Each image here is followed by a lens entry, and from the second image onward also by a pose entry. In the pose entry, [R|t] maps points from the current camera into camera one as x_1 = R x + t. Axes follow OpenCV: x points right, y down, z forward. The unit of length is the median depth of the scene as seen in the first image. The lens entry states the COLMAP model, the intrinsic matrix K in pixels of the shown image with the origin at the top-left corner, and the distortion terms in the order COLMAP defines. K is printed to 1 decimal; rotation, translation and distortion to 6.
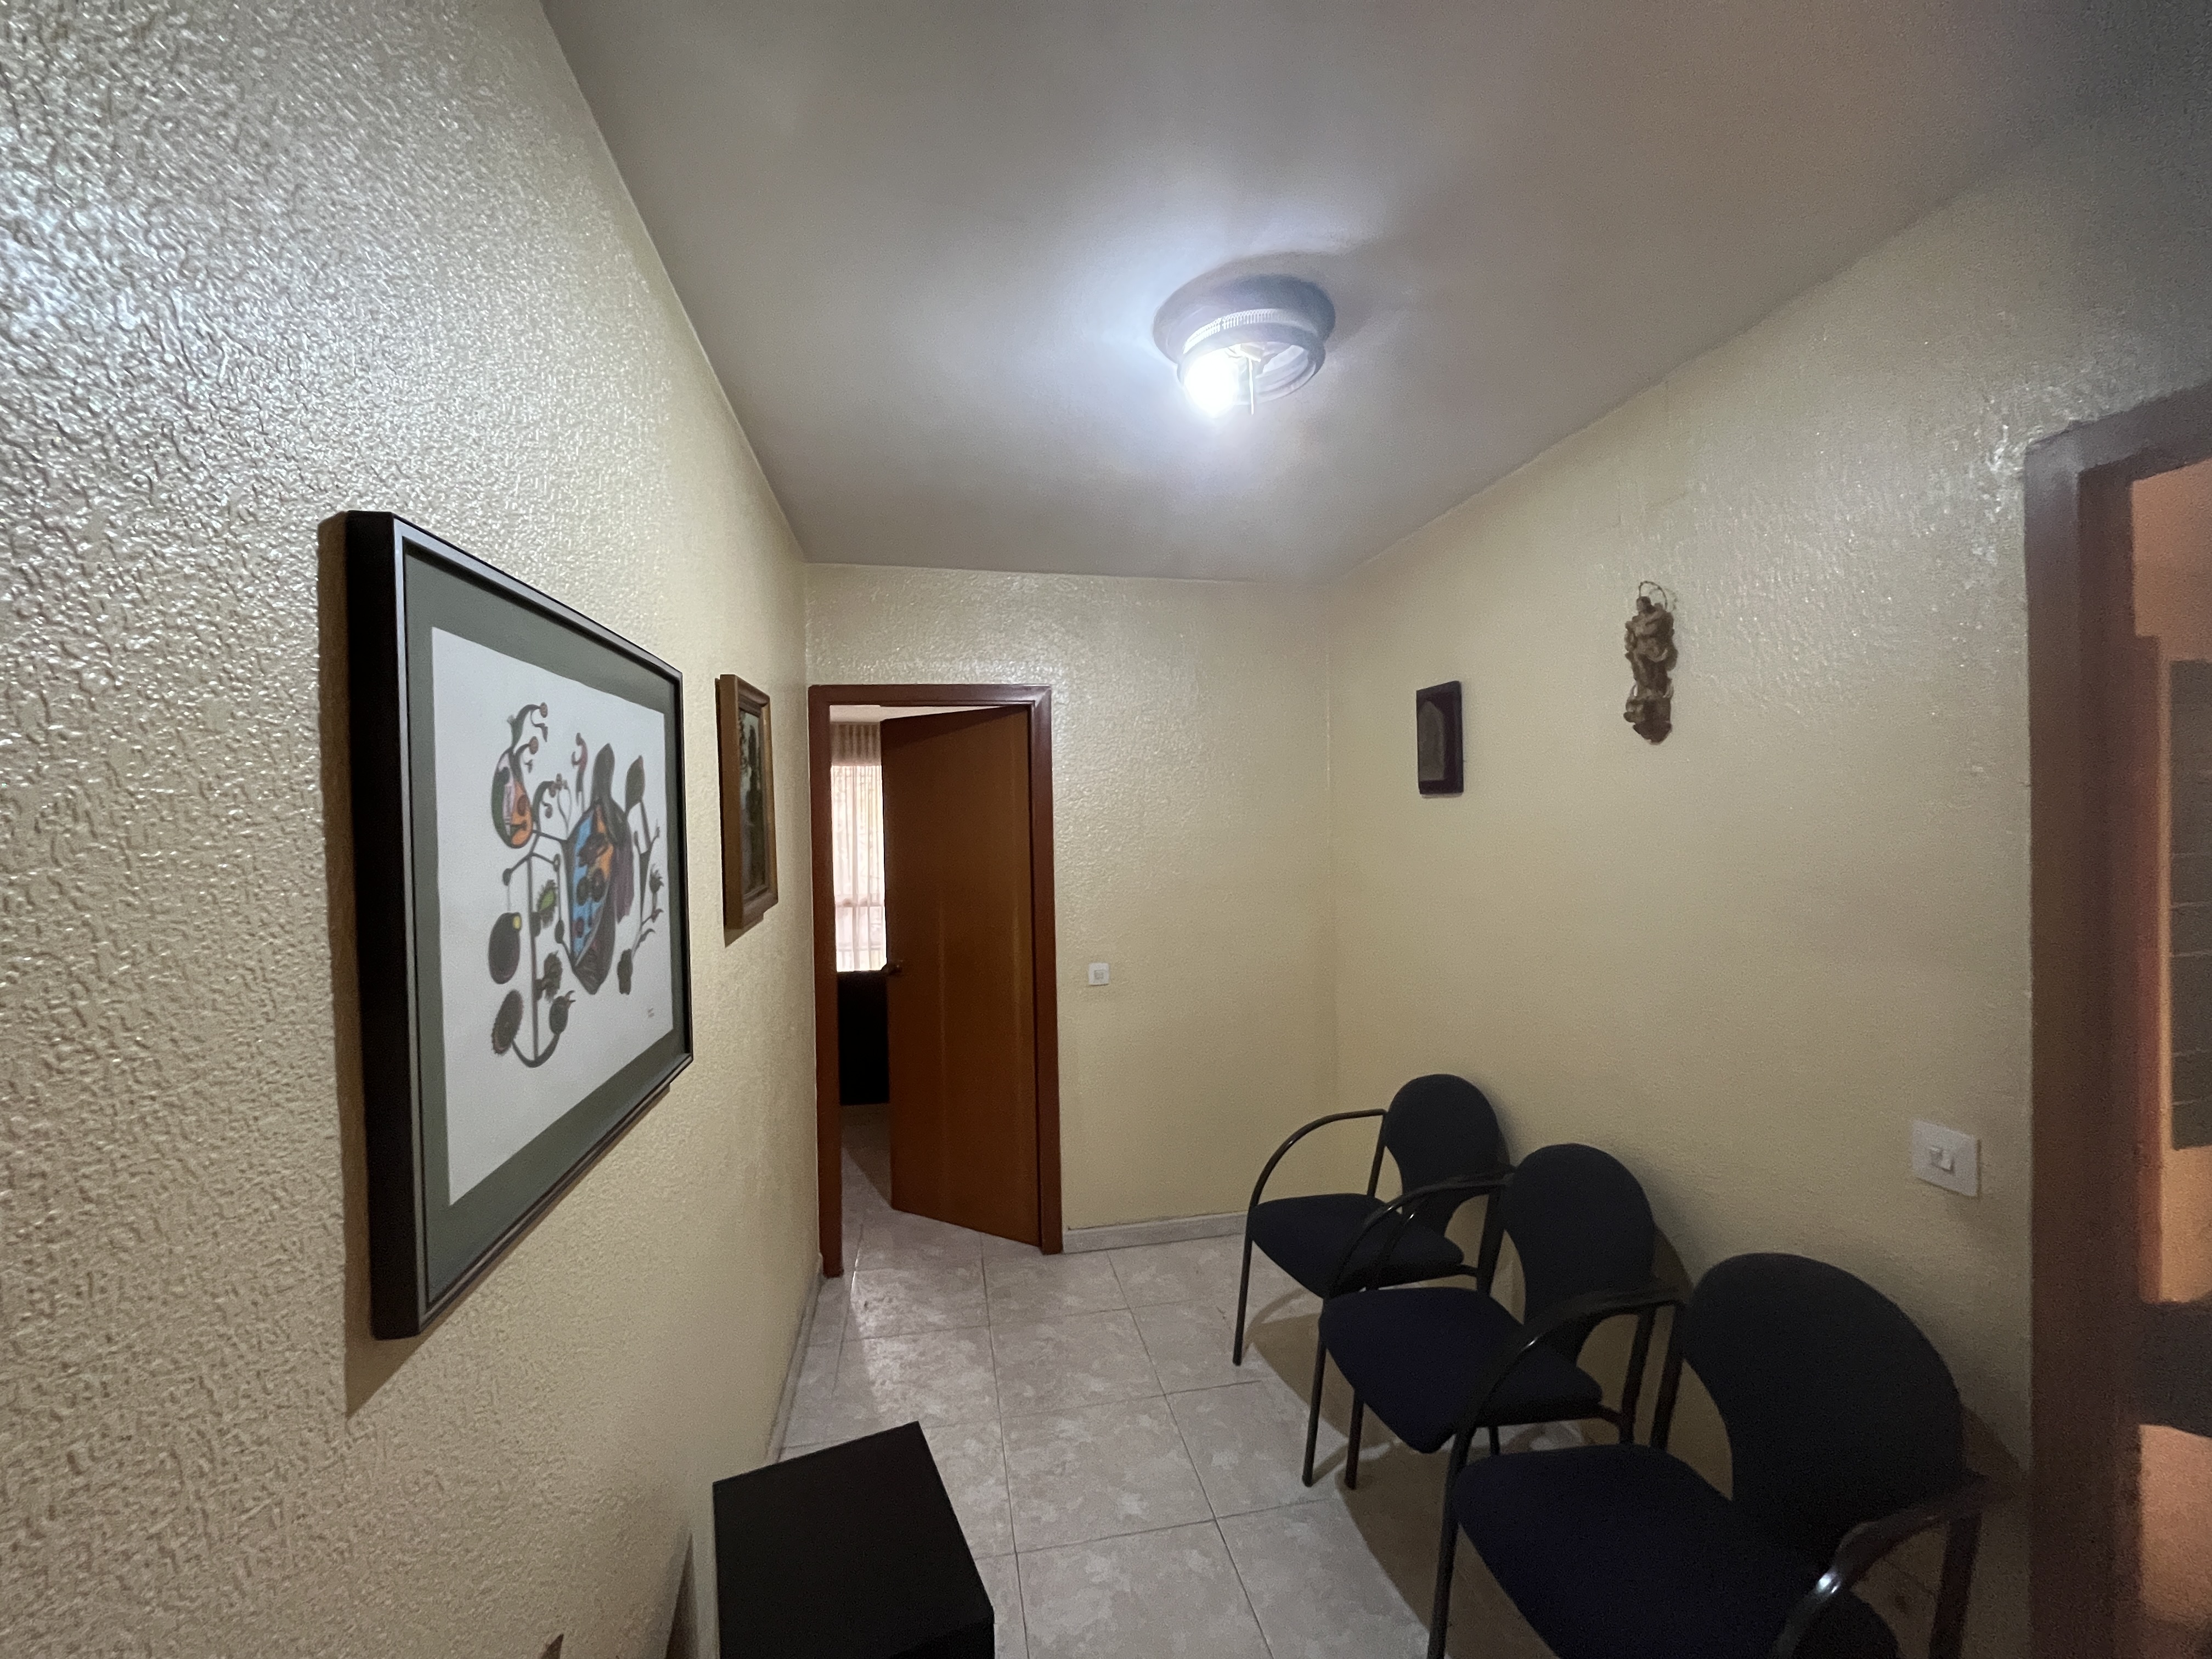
lens RADIAL K [[896.3, 0, 1098.6], [0, 896.3, 828.1], [0, 0, 1]] dist [-0.000123, -0.000160]
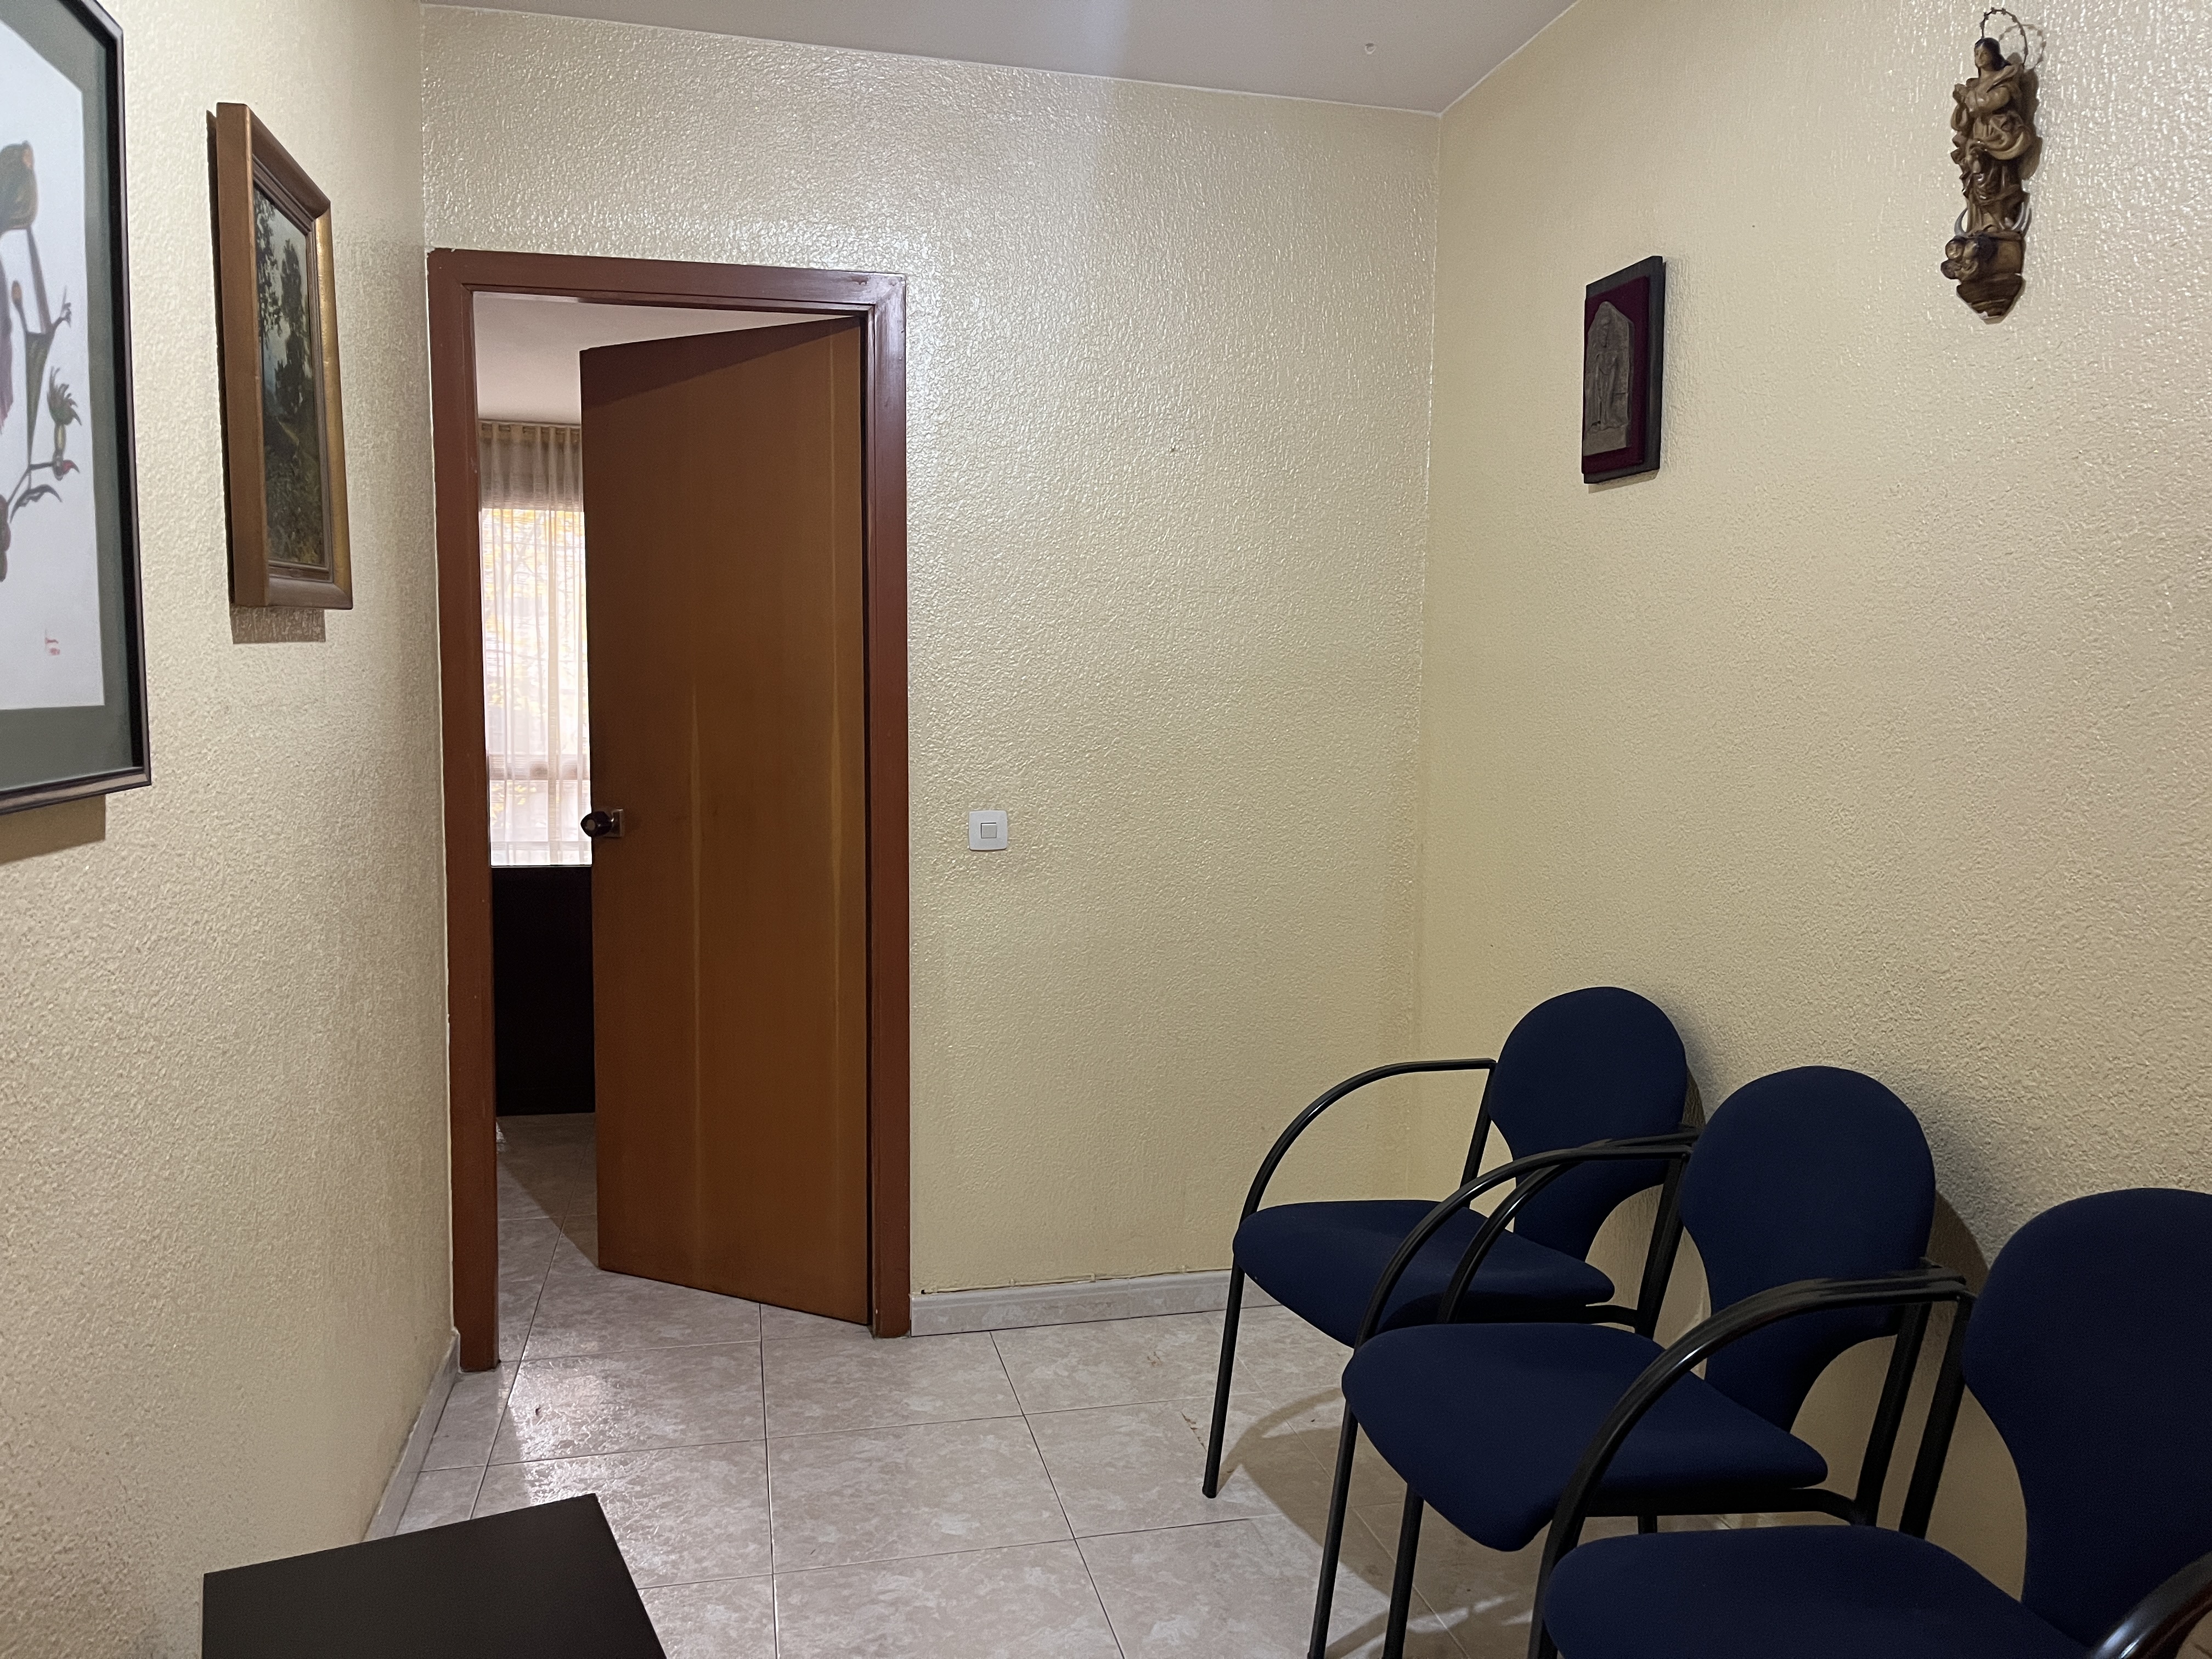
lens RADIAL K [[1674.5, 0, 1118.8], [0, 1674.5, 827.8], [0, 0, 1]] dist [0.075878, -0.103577]
pose [[0.998572, 0.022146, 0.048626, 0.037958], [-0.025533, 0.997209, 0.070164, 0.113019], [-0.046936, -0.071305, 0.996350, -0.012305]]
